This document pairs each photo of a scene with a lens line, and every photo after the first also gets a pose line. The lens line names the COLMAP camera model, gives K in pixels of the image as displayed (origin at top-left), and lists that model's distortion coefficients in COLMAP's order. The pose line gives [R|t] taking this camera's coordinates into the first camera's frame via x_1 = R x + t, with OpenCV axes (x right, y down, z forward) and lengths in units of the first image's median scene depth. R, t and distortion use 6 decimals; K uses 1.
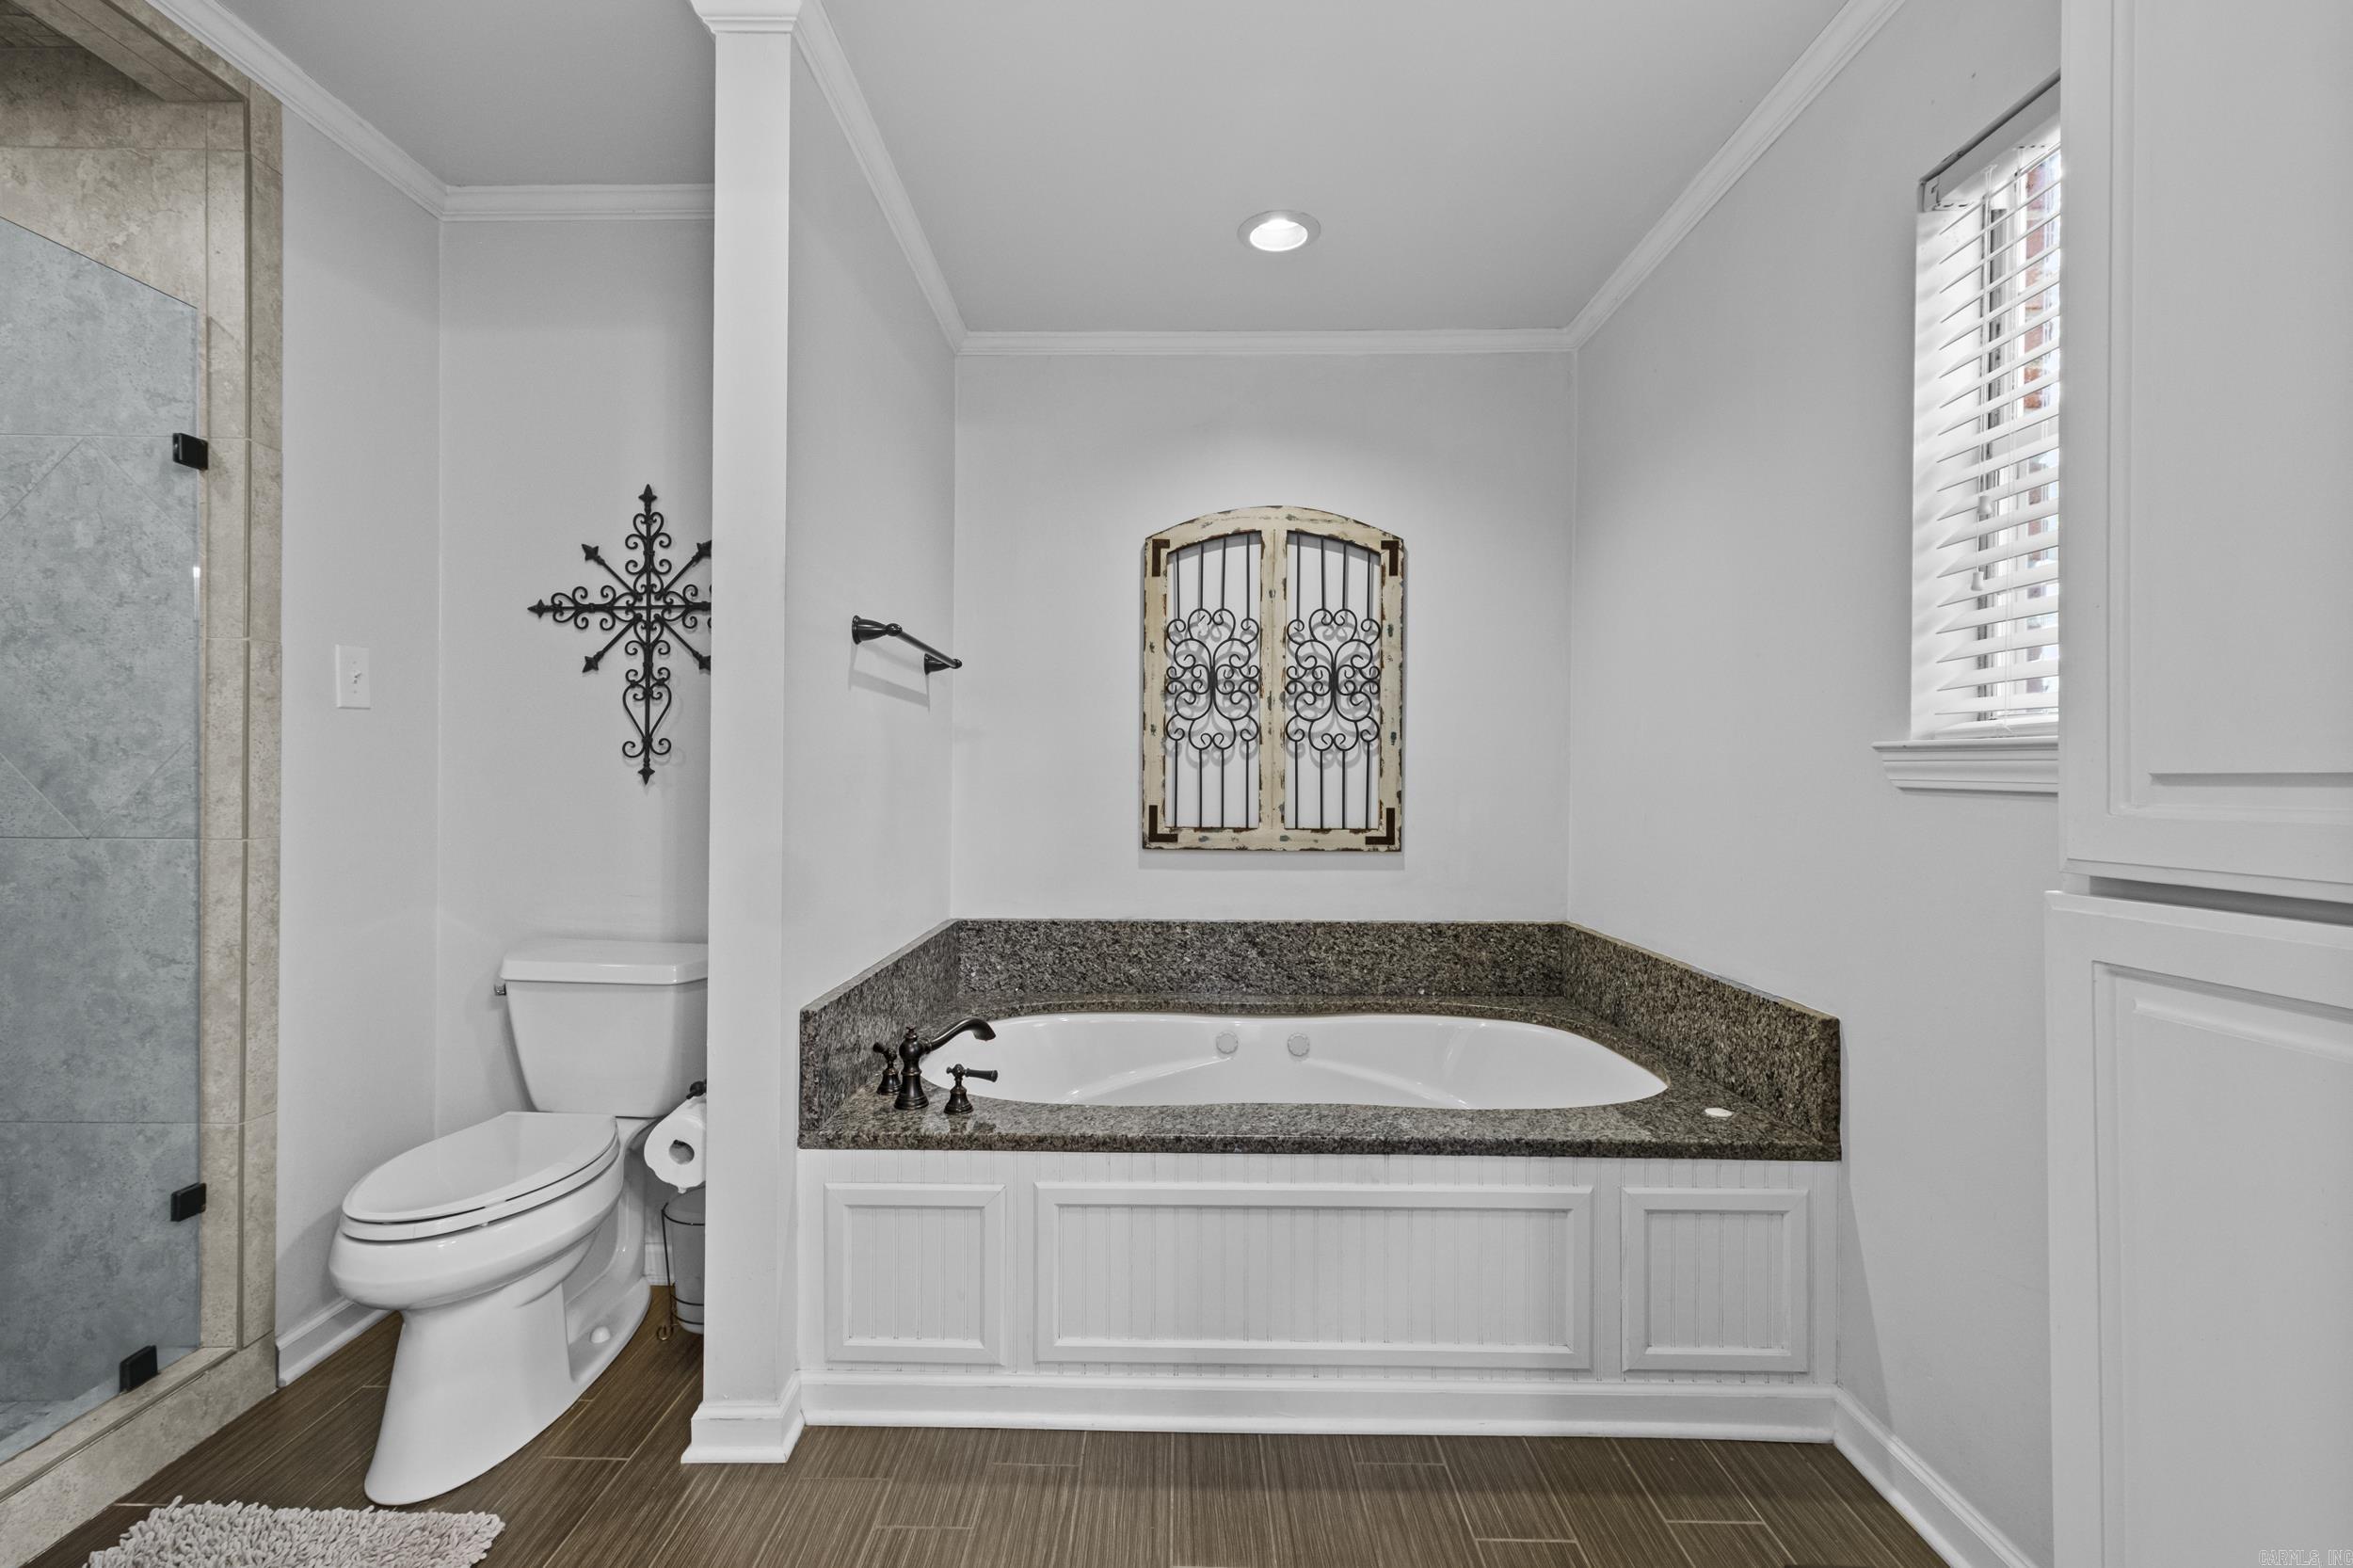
lens RADIAL K [[1023.9, 0, 1163.6], [0, 1023.9, 776.6], [0, 0, 1]] dist [-0.001338, -0.000178]
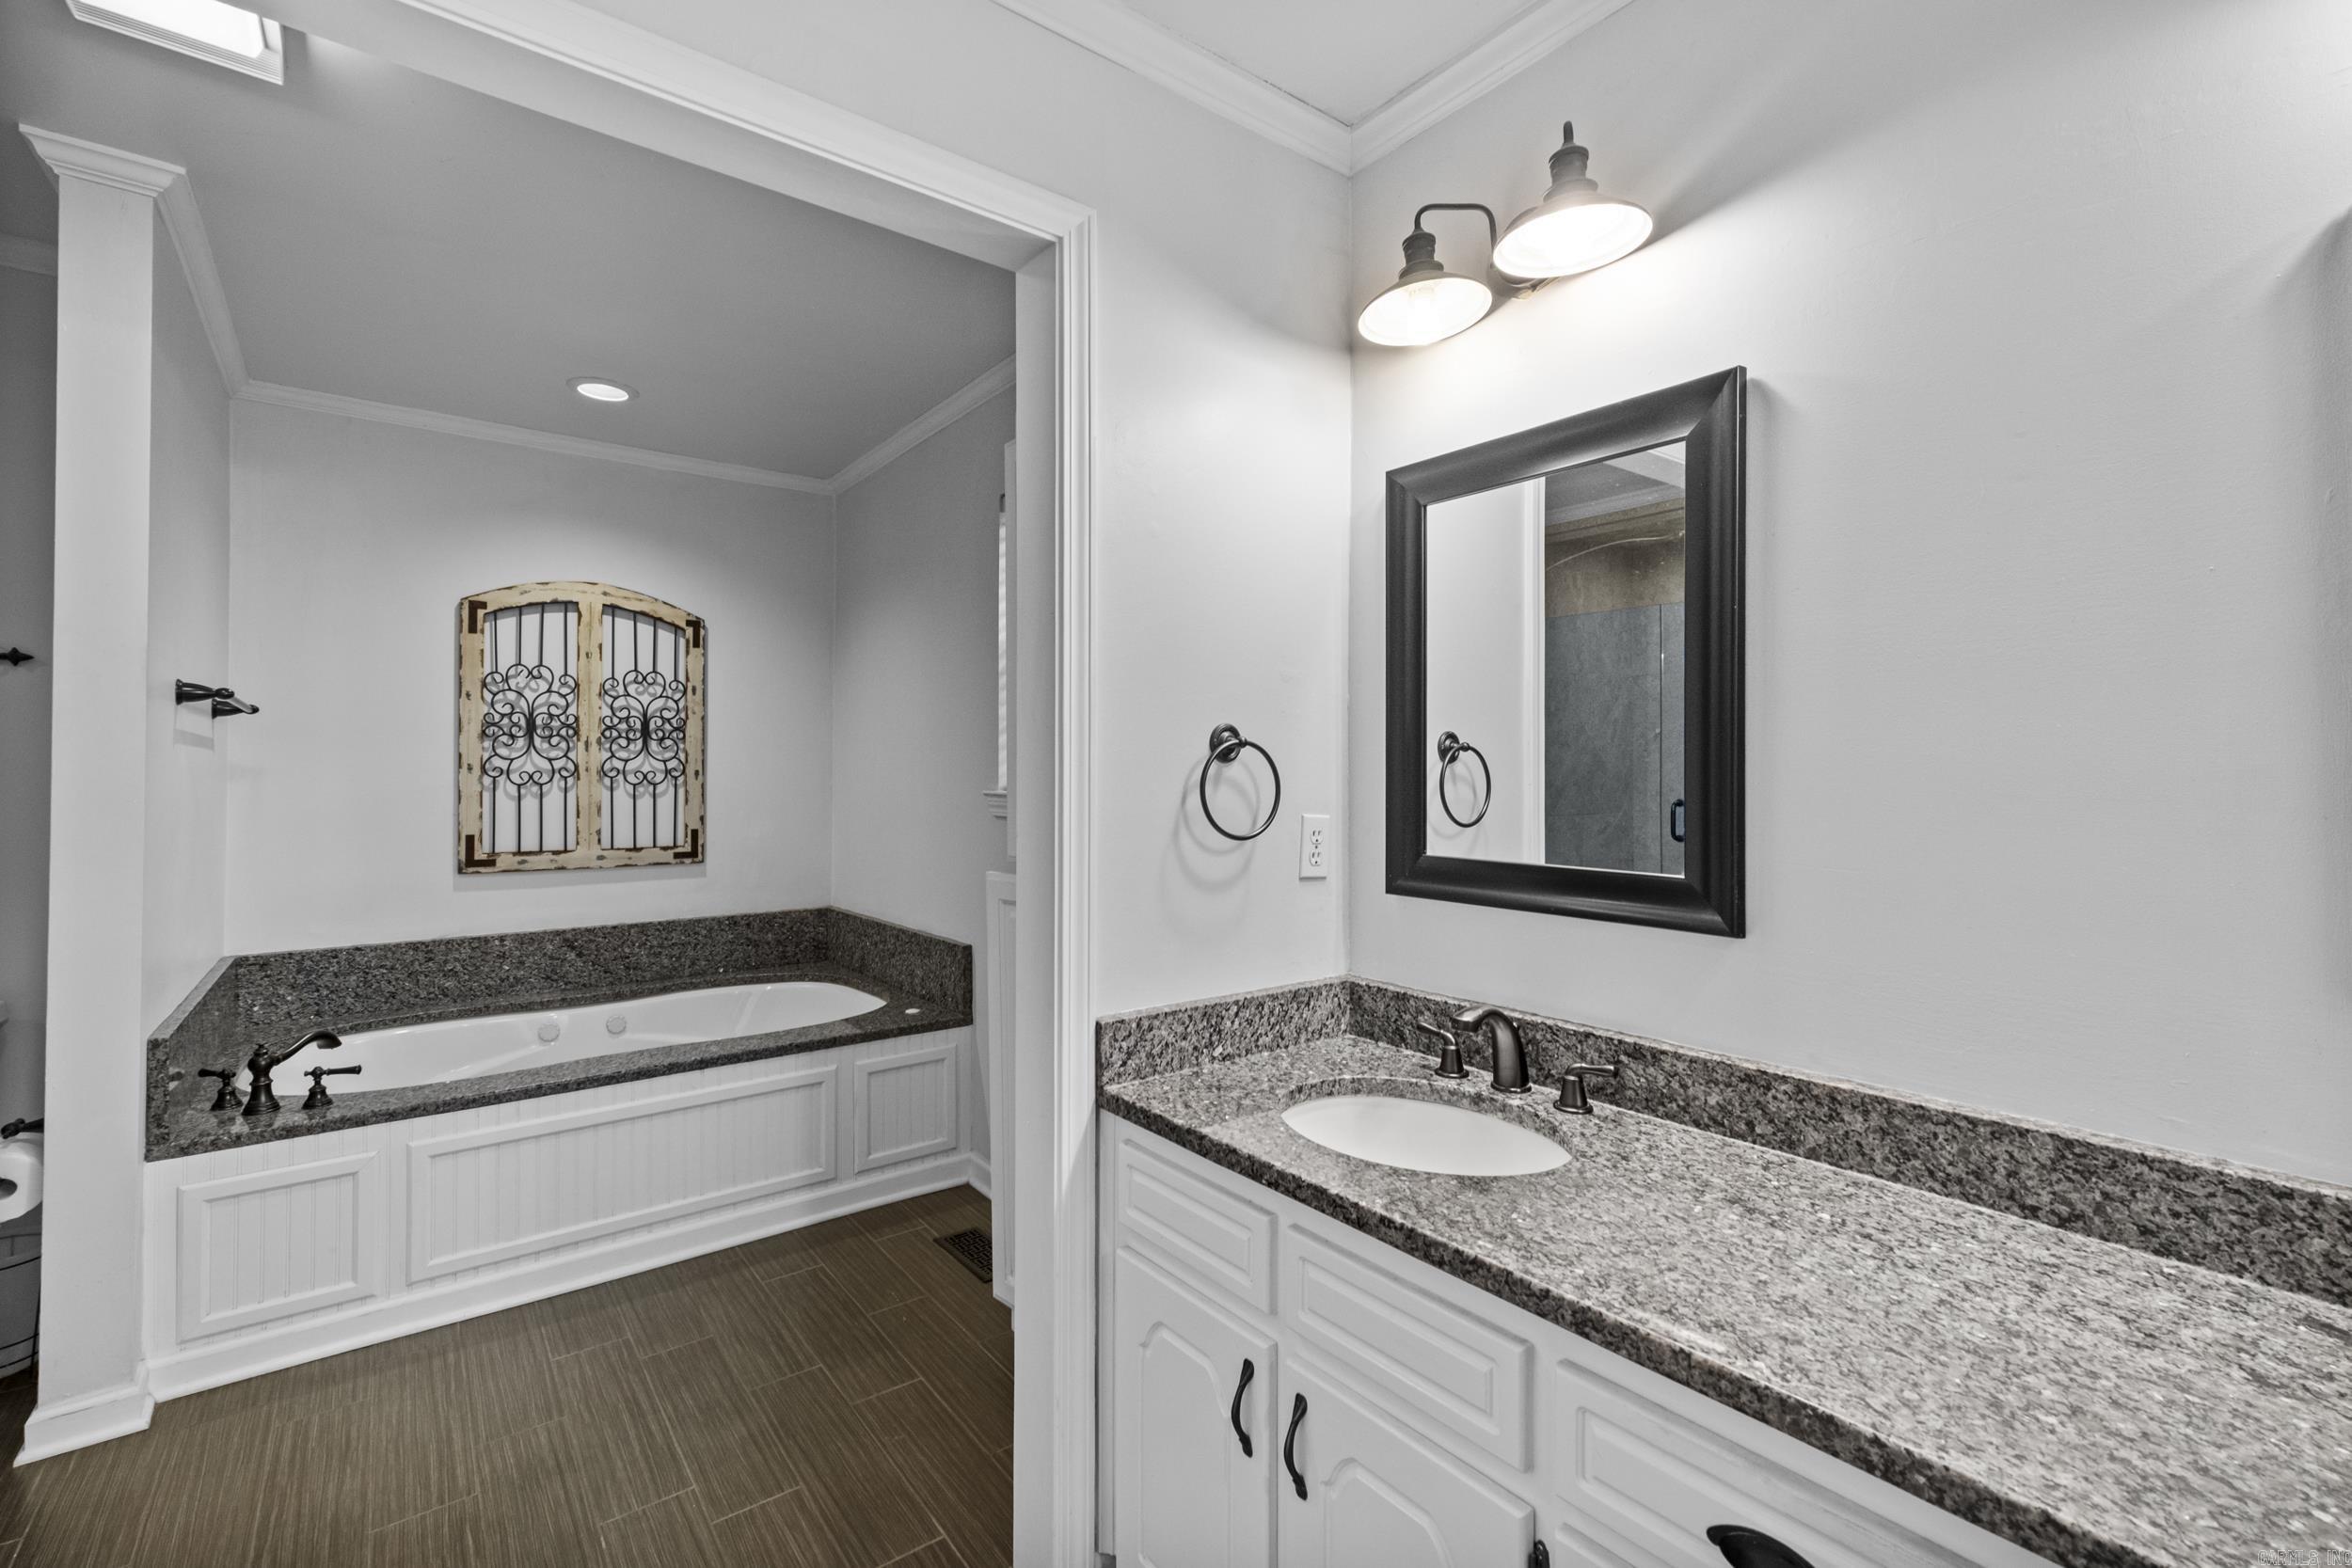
lens RADIAL K [[1023.4, 0, 1168.3], [0, 1023.4, 766.9], [0, 0, 1]] dist [-0.001338, -0.000178]
pose [[0.783598, -0.001142, 0.621268, -0.110661], [0.004365, 0.999984, -0.003666, -0.040782], [-0.621253, 0.005584, 0.783590, -0.376076]]
